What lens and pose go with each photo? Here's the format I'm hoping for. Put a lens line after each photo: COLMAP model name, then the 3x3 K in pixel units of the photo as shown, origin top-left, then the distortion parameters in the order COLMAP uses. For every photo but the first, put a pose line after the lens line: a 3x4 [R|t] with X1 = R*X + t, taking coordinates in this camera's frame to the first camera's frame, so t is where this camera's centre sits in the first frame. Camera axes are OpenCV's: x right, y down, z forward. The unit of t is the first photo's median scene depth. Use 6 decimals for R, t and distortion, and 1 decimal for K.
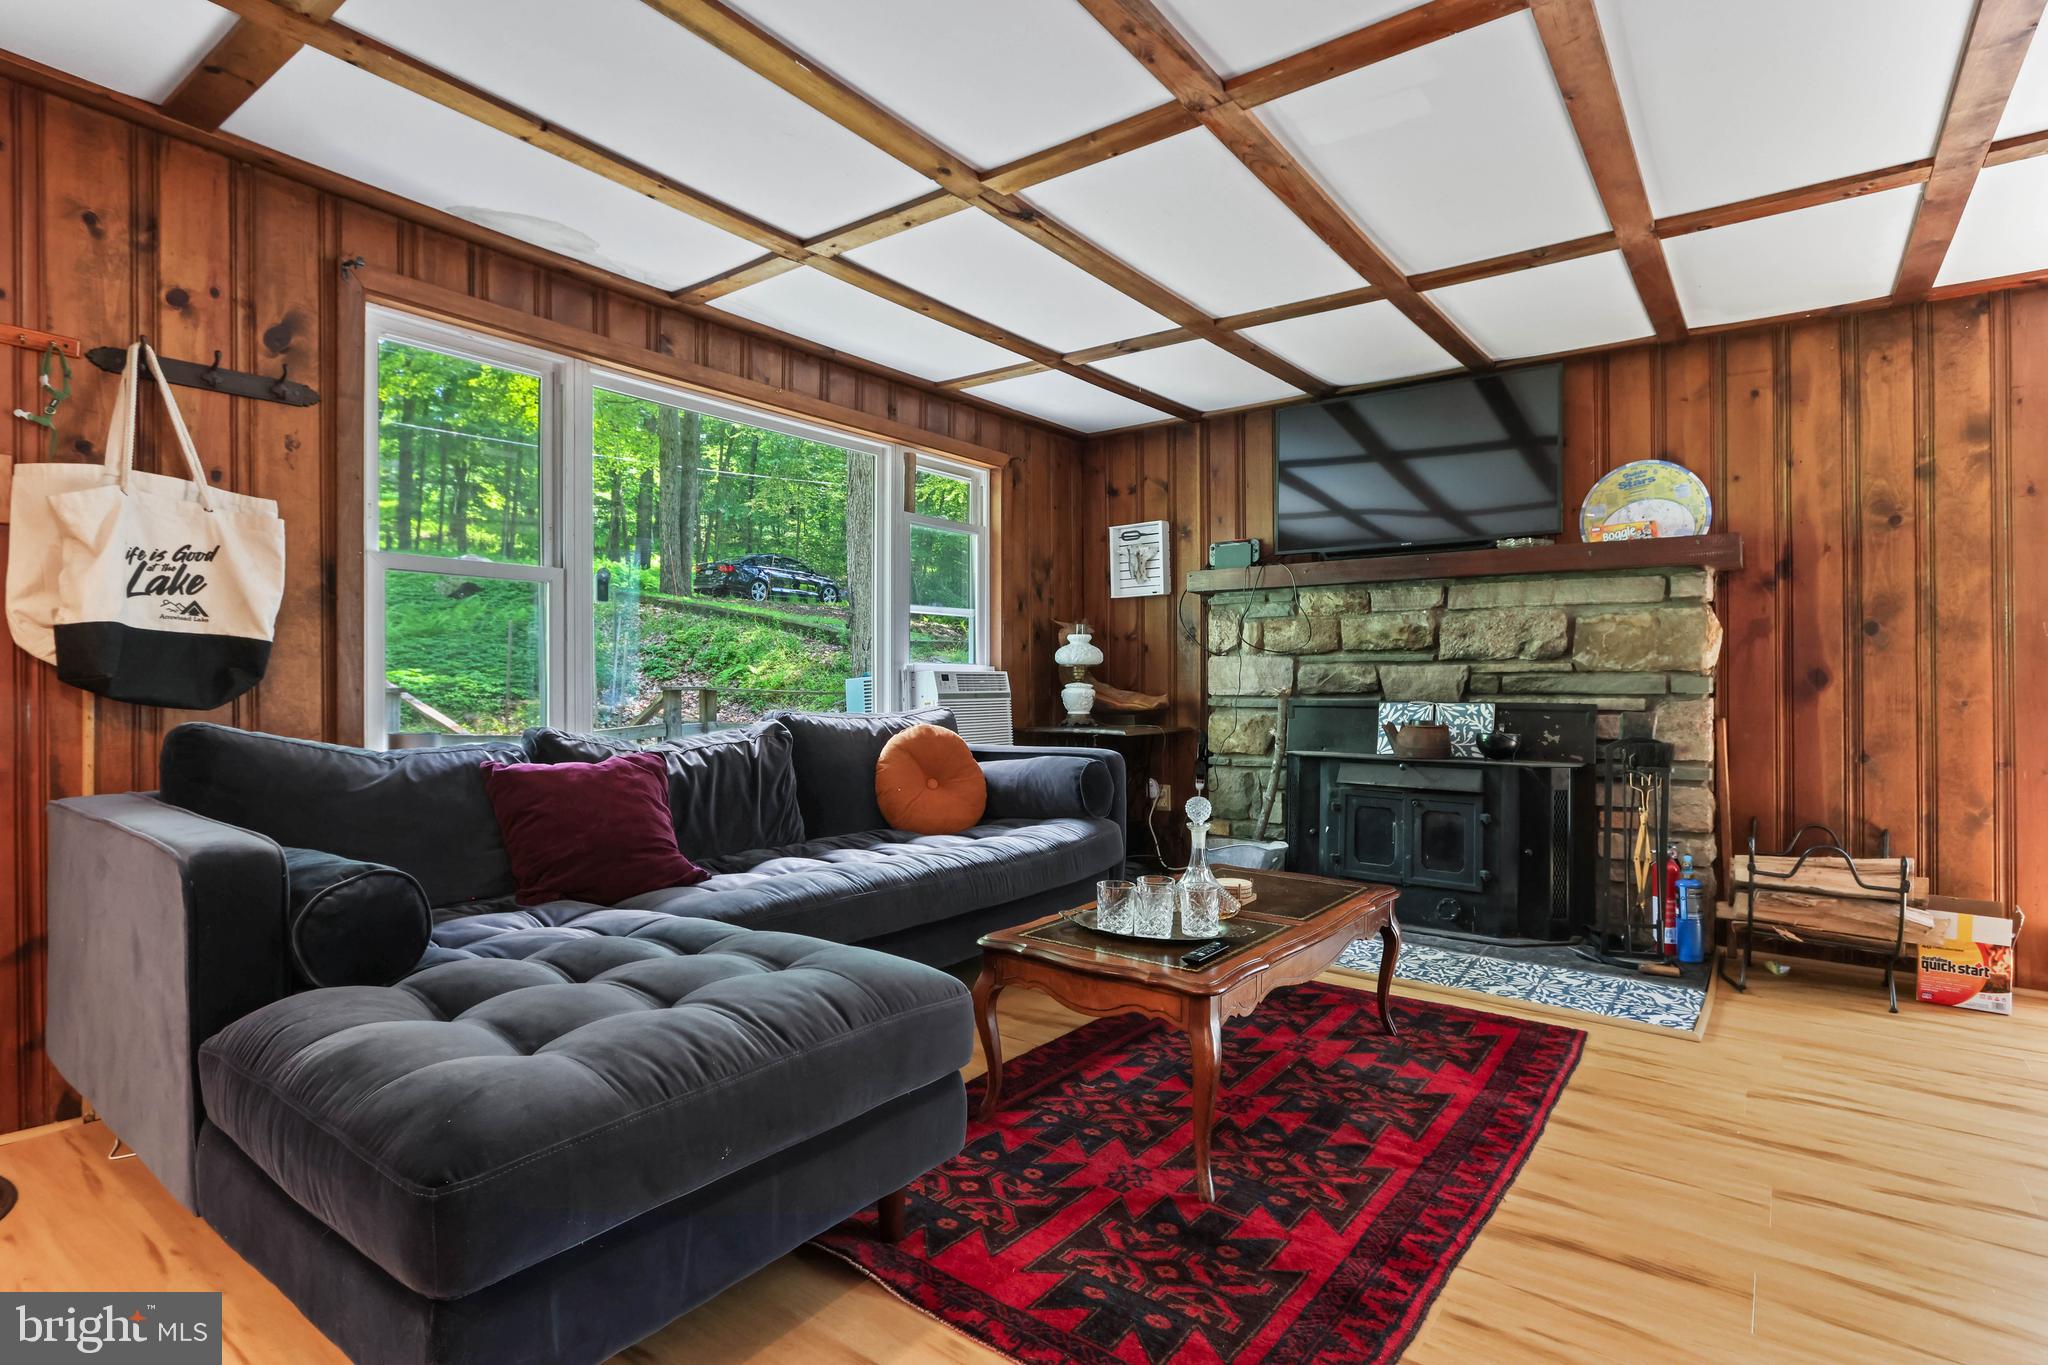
lens RADIAL K [[1000.9, 0, 1031.6], [0, 1000.9, 684.9], [0, 0, 1]] dist [-0.006616, 0.001619]
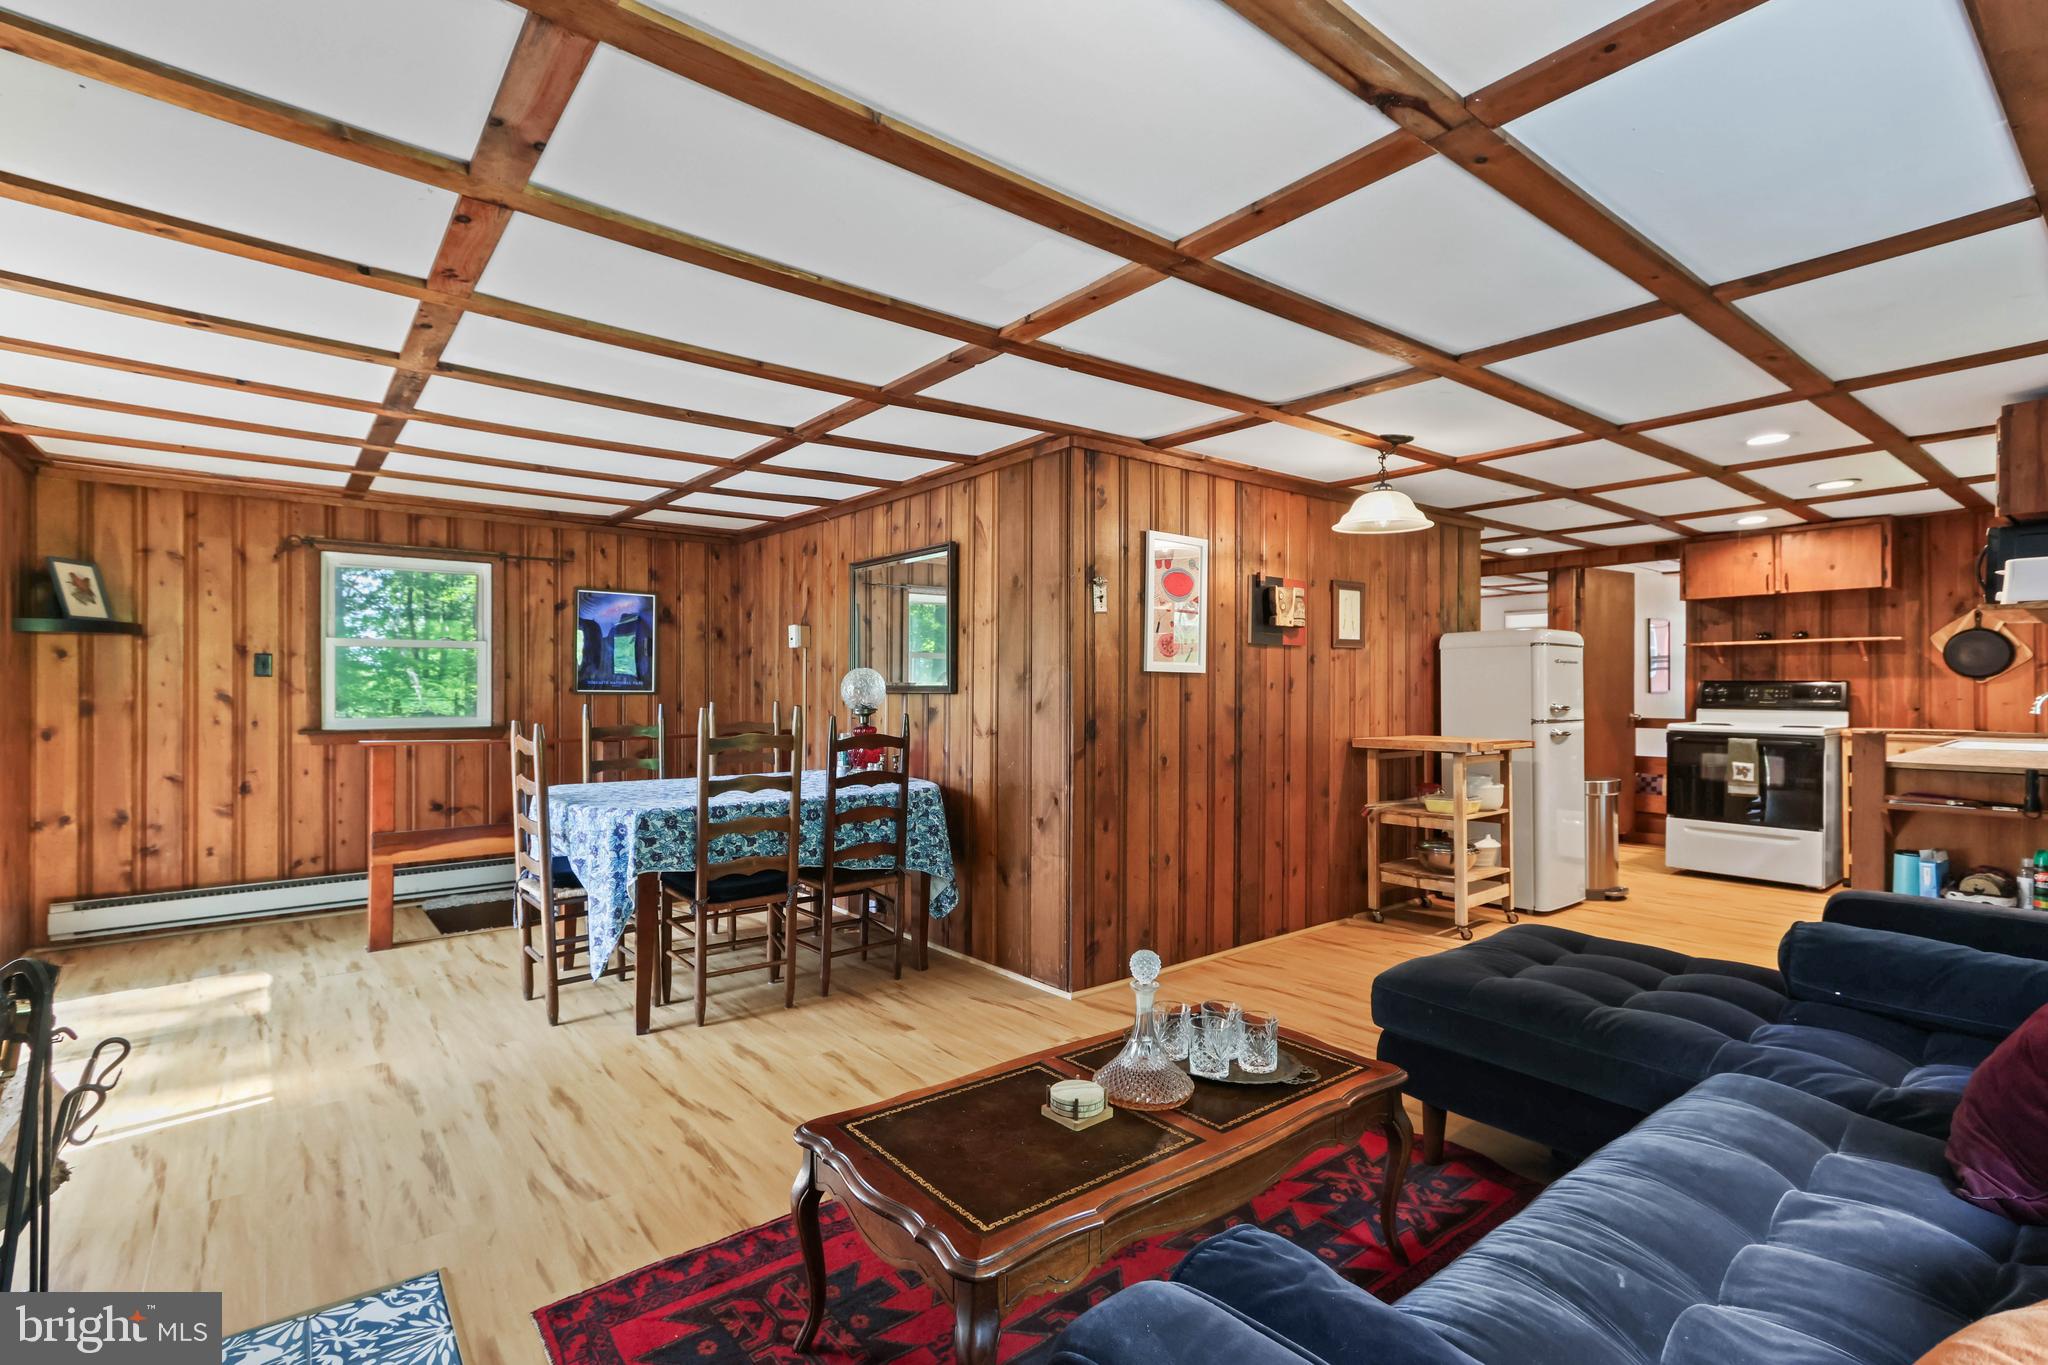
lens RADIAL K [[944.7, 0, 1014.4], [0, 944.7, 689.0], [0, 0, 1]] dist [-0.004538, 0.004509]
pose [[-0.966486, -0.005454, 0.256662, 0.050073], [-0.004688, 0.999983, 0.003599, -0.070836], [-0.256677, 0.002275, -0.966494, 1.192534]]
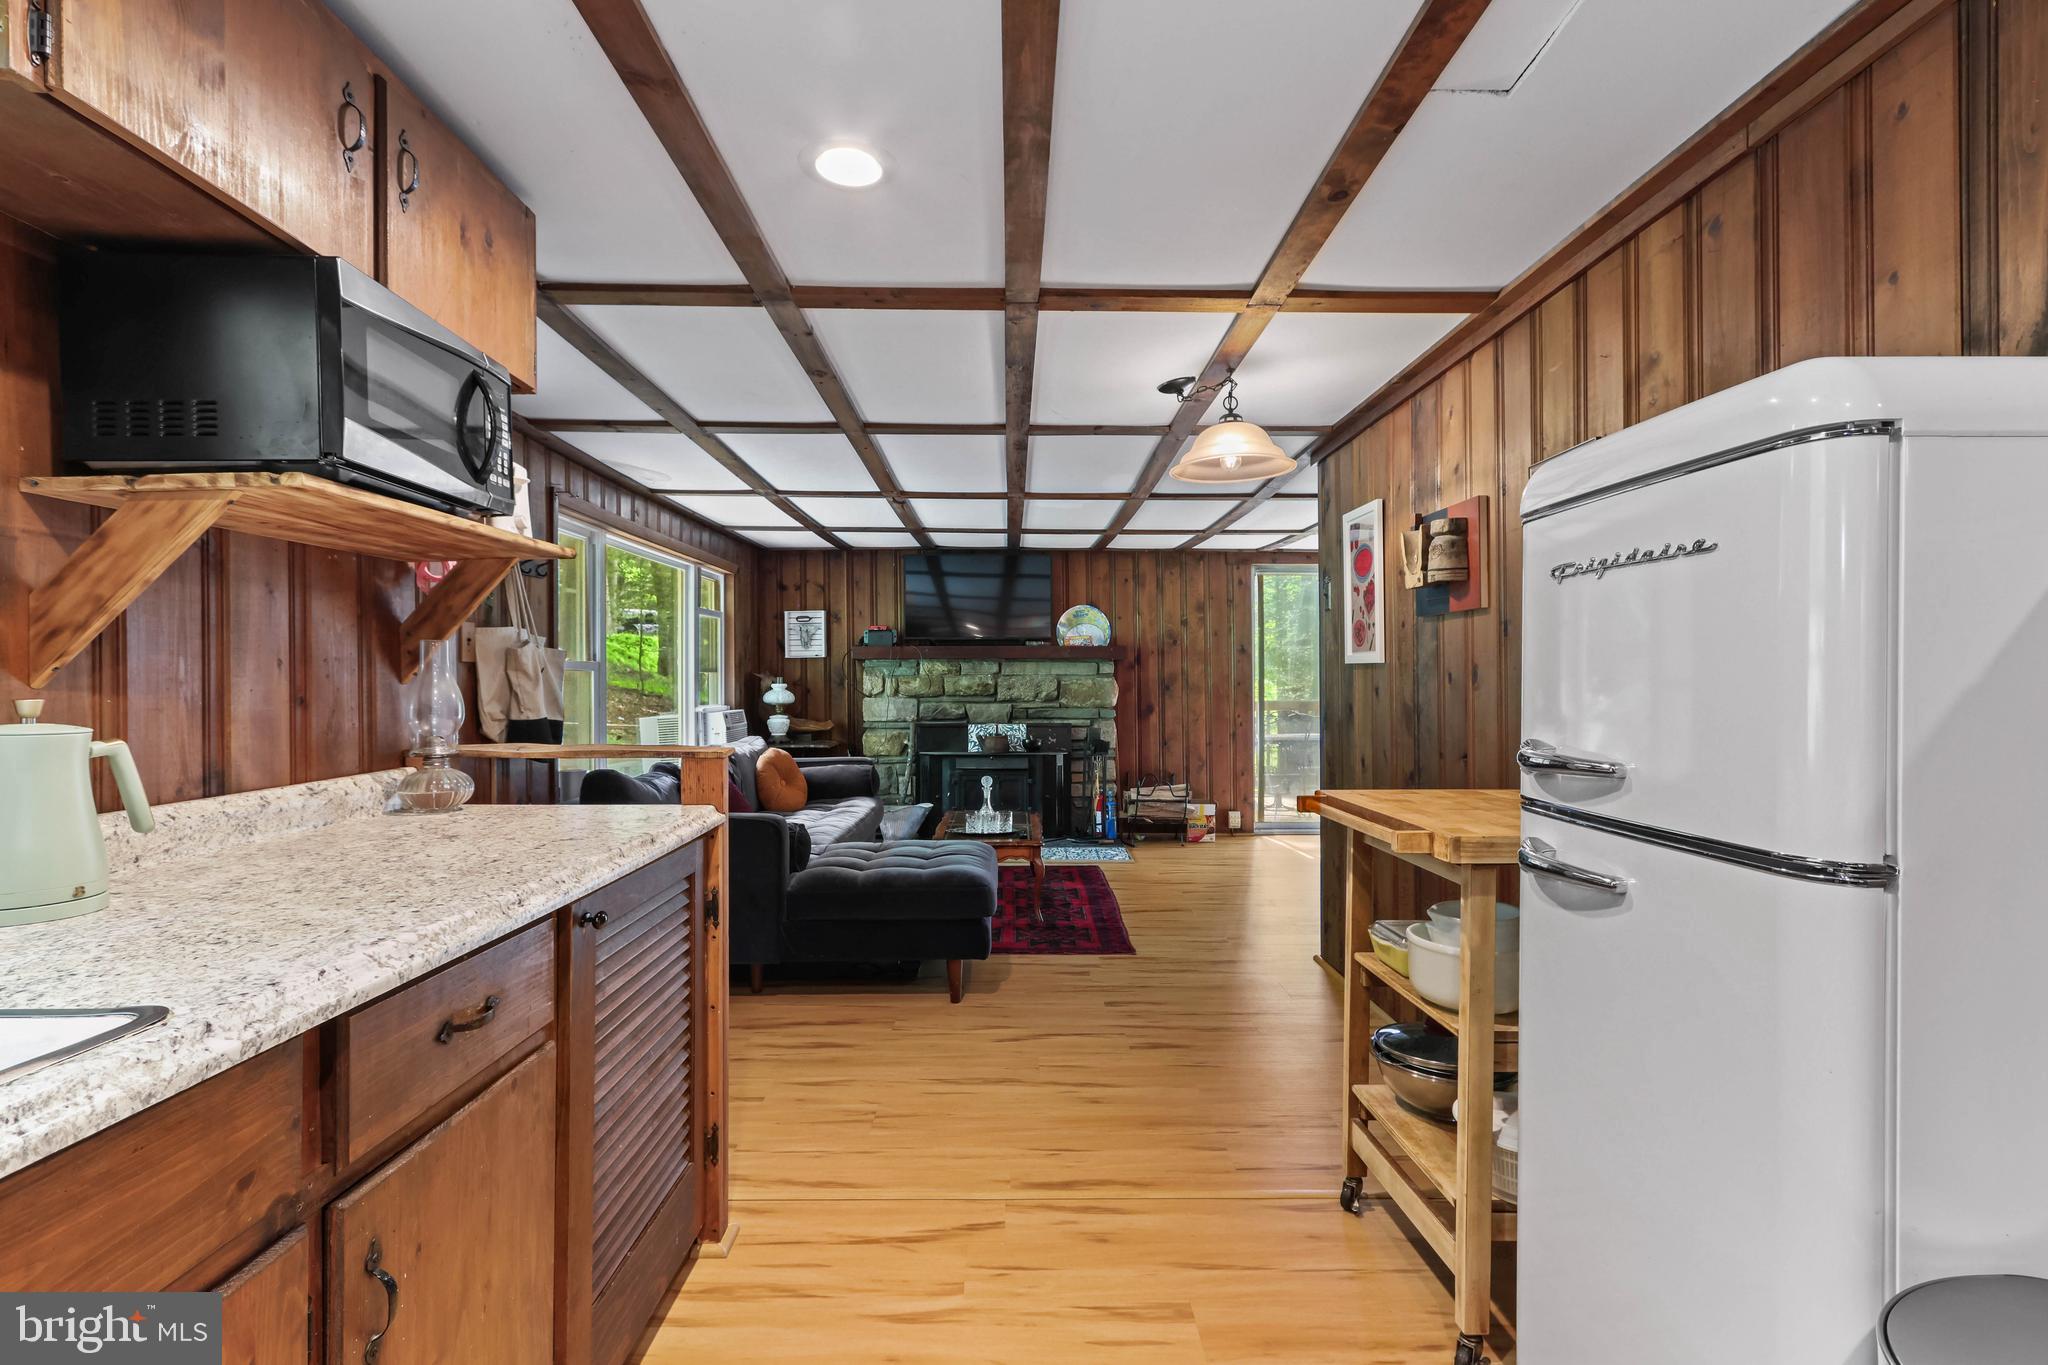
lens RADIAL K [[944.7, 0, 1023.6], [0, 944.7, 677.0], [0, 0, 1]] dist [-0.004538, 0.004509]
pose [[0.792206, -0.002371, 0.610250, -0.731070], [0.005859, 0.999976, -0.003720, -0.071299], [-0.610226, 0.006522, 0.792200, -0.516447]]
